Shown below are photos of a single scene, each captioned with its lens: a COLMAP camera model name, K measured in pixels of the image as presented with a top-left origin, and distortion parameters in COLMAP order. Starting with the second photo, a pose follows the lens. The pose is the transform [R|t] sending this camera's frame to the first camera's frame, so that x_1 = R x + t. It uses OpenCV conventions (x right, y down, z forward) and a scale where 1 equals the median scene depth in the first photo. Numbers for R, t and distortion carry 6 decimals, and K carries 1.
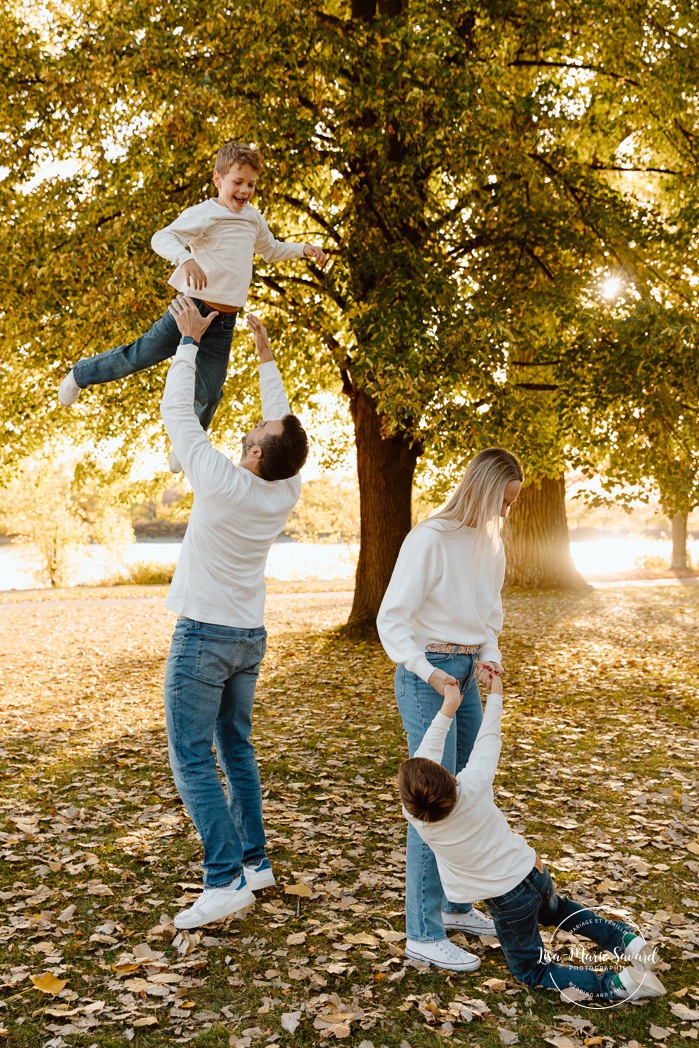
lens RADIAL K [[1058.3, 0, 350.4], [0, 1058.3, 524.3], [0, 0, 1]] dist [0.010254, 0.000000]
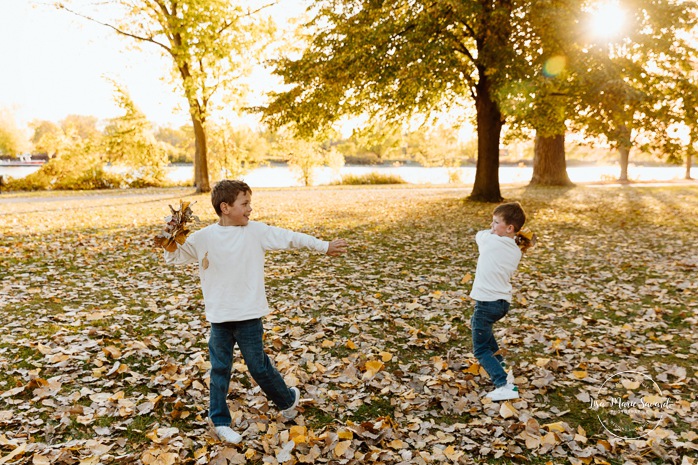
lens RADIAL K [[614.9, 0, 348.1], [0, 614.9, 231.5], [0, 0, 1]] dist [0.004214, 0.000948]
pose [[0.991708, 0.018855, -0.127118, -0.046987], [-0.003582, 0.992850, 0.119318, 0.004173], [0.128458, -0.117874, 0.984685, -0.202573]]
